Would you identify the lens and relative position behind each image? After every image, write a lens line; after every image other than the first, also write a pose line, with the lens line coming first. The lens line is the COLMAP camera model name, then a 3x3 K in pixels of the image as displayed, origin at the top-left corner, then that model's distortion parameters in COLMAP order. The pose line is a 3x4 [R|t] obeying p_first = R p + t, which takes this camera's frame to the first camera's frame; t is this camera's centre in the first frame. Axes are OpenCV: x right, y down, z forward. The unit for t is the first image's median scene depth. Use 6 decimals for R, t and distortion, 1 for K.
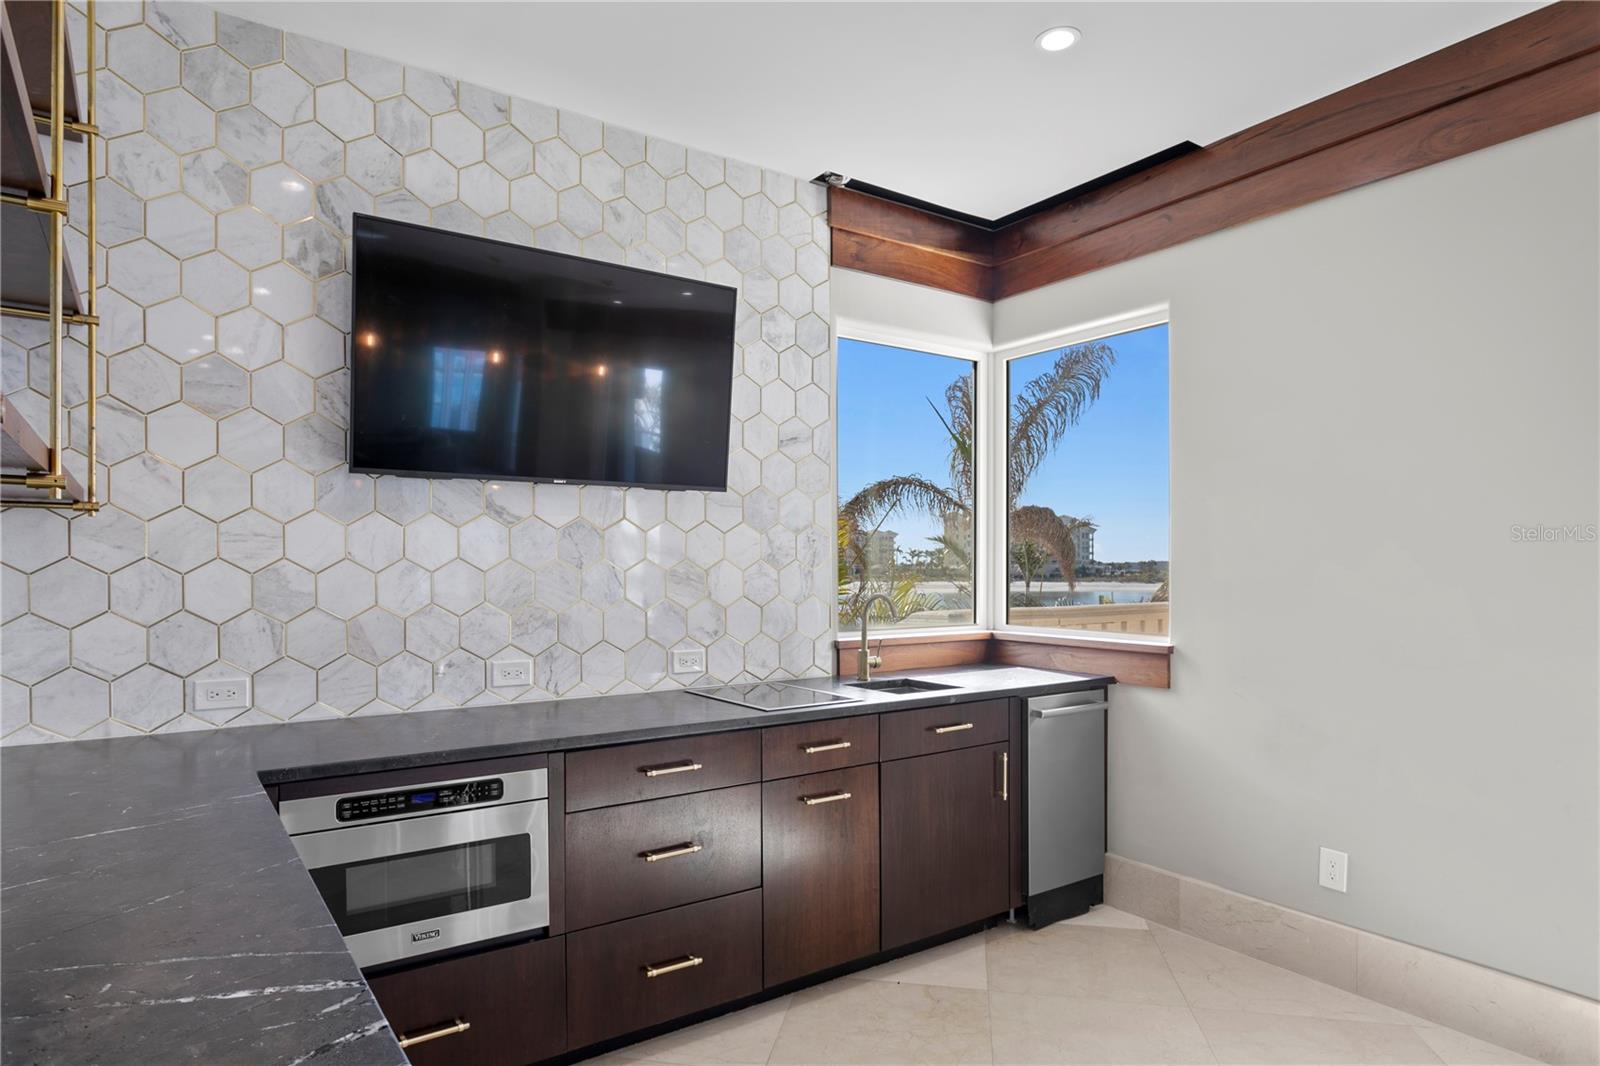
lens RADIAL K [[919.4, 0, 774.9], [0, 919.4, 566.7], [0, 0, 1]] dist [-0.001779, 0.000318]
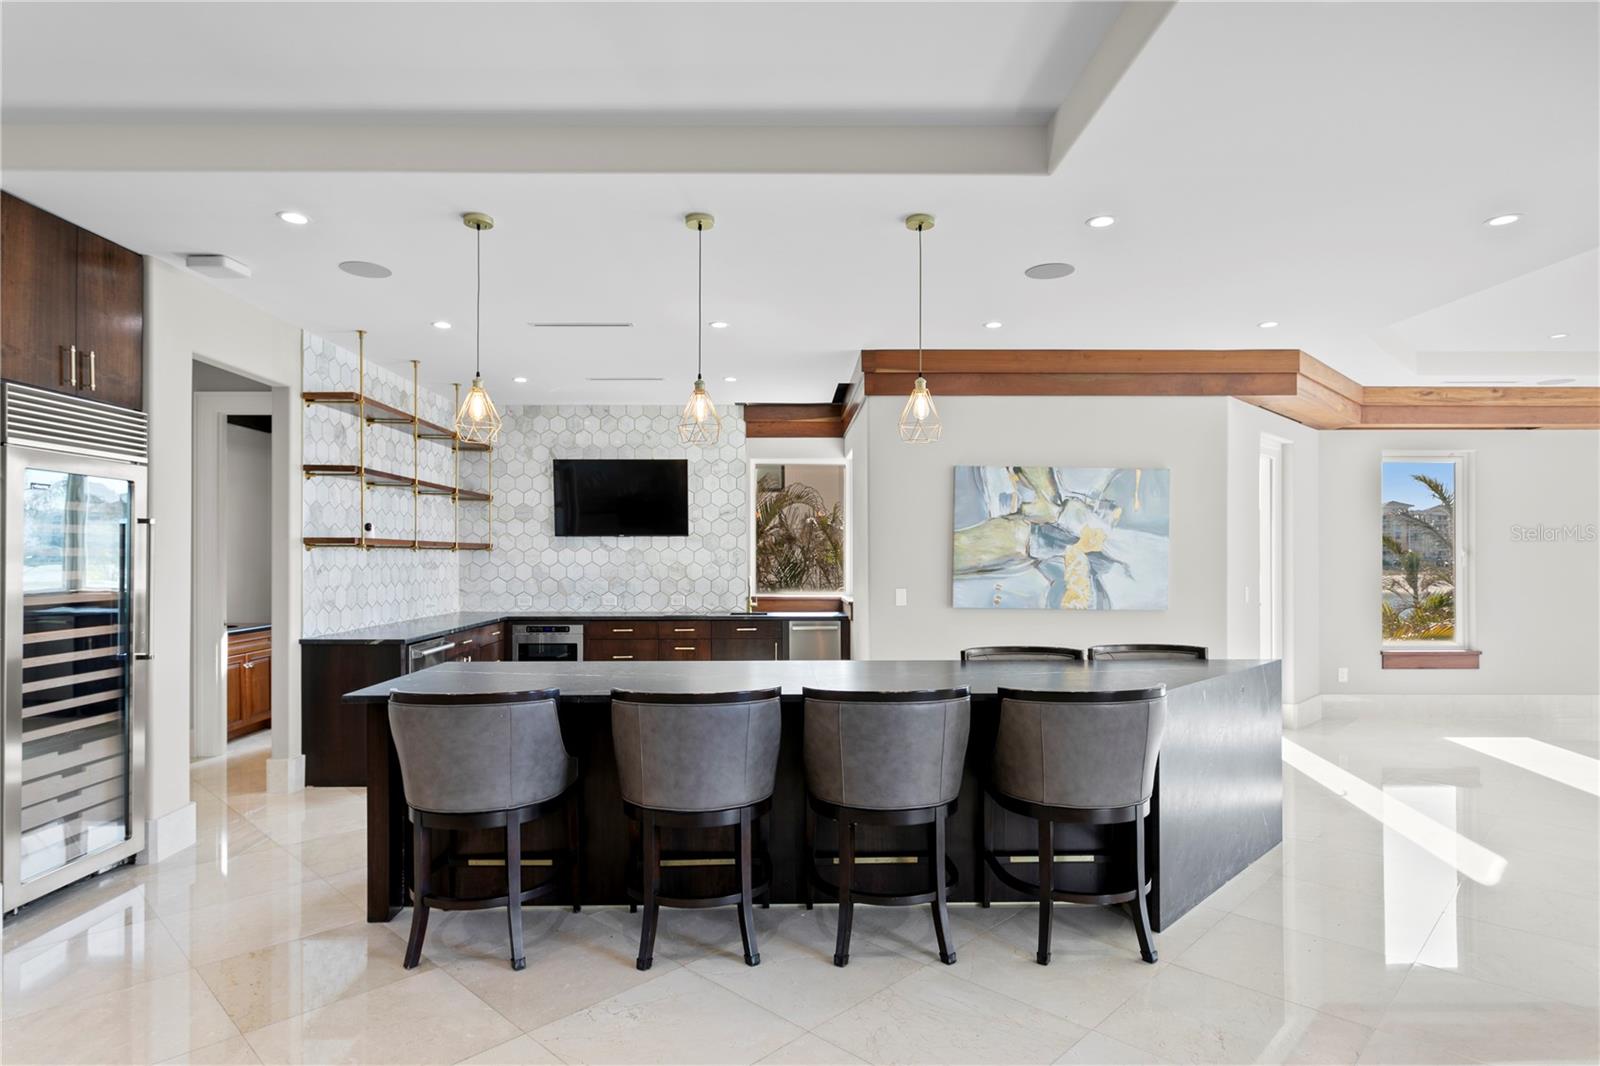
lens RADIAL K [[869.0, 0, 779.2], [0, 869.0, 551.5], [0, 0, 1]] dist [-0.001963, 0.000836]
pose [[0.831462, -0.003246, -0.555573, 1.713985], [-0.000856, 0.999974, -0.007123, -0.023785], [0.555581, 0.006399, 0.831438, -1.012878]]
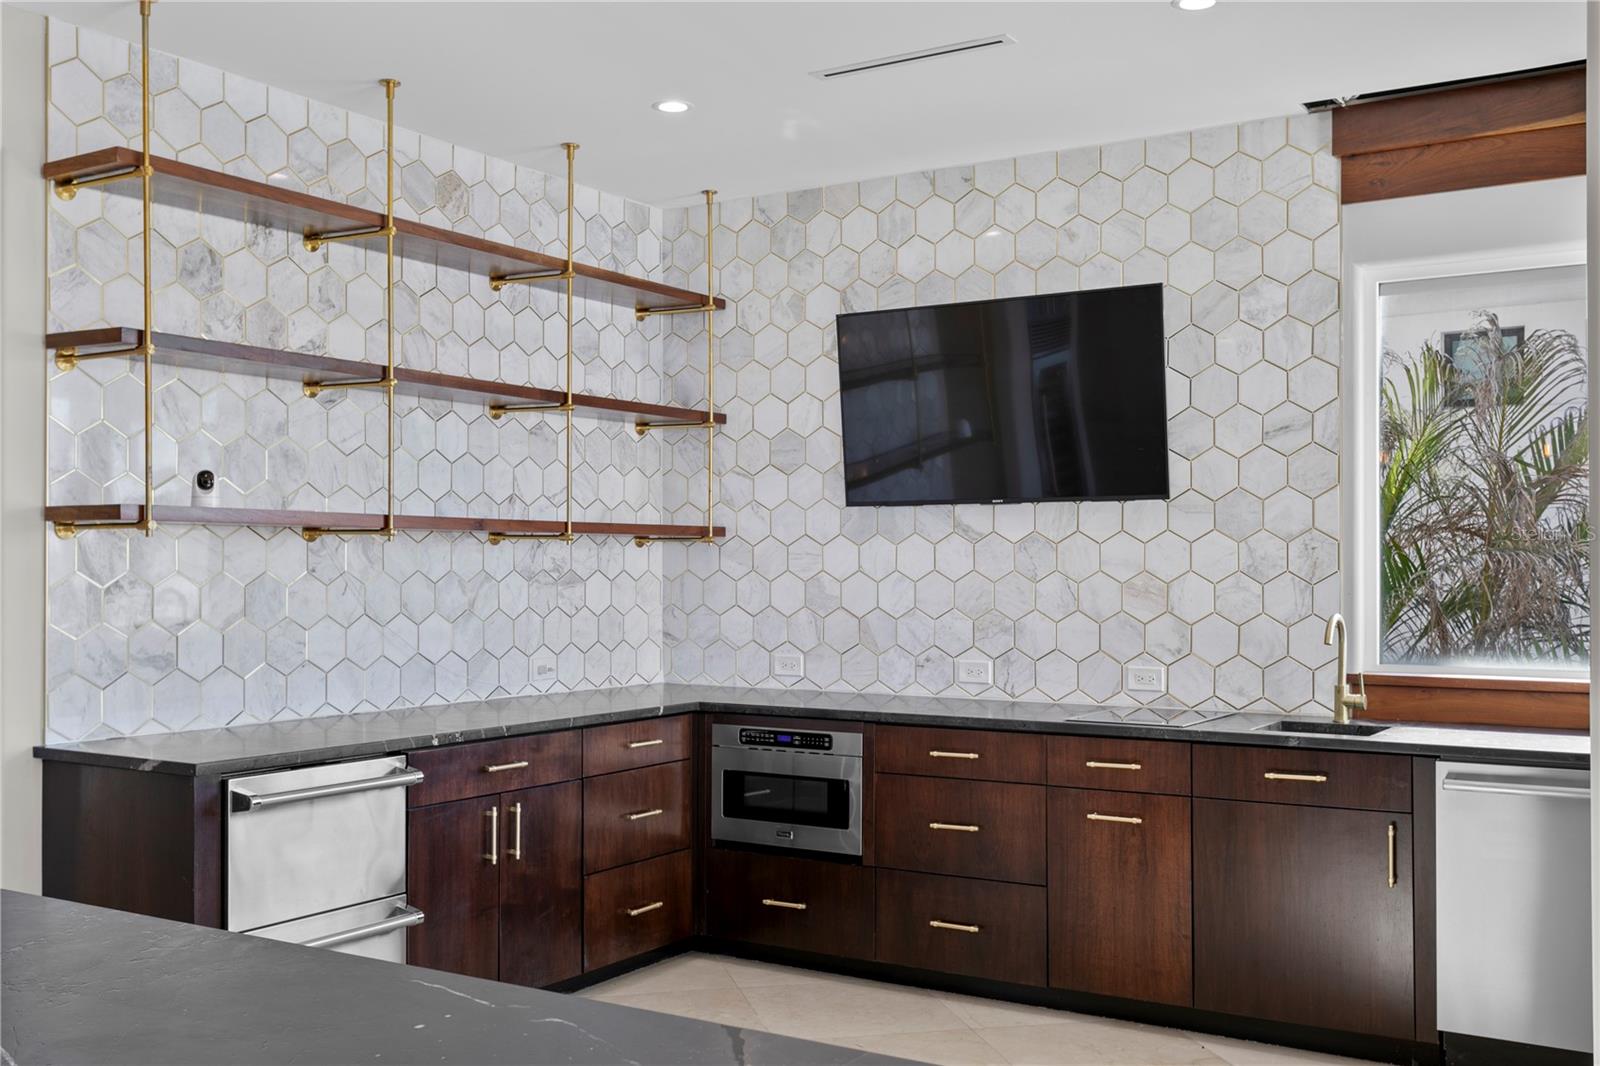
lens RADIAL K [[1601.4, 0, 783.8], [0, 1601.4, 541.2], [0, 0, 1]] dist [0.041337, 0.000000]
pose [[0.396727, -0.013486, -0.917838, 1.439261], [-0.003043, 0.999867, -0.016007, -0.012925], [0.917932, 0.009143, 0.396633, -0.001694]]
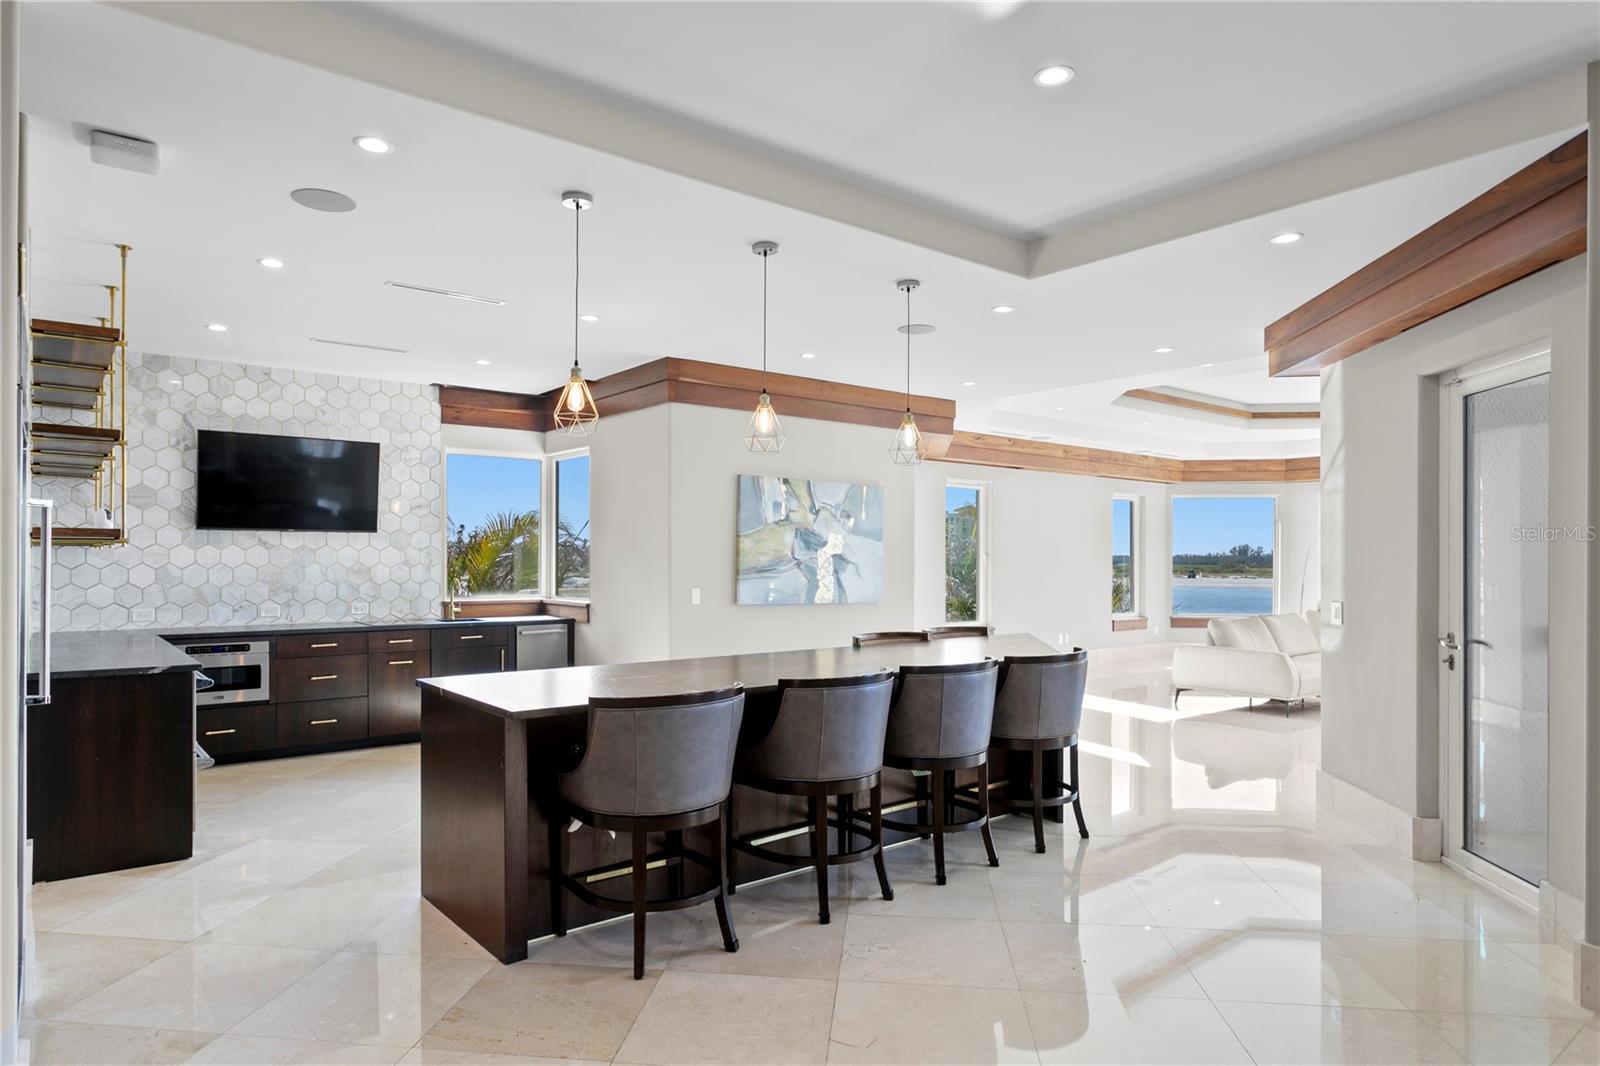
lens RADIAL K [[941.6, 0, 772.6], [0, 941.6, 554.5], [0, 0, 1]] dist [-0.005225, 0.003364]
pose [[0.997851, 0.004111, 0.065401, 0.846799], [-0.003758, 0.999978, -0.005526, -0.022136], [-0.065422, 0.005269, 0.997844, -1.499706]]
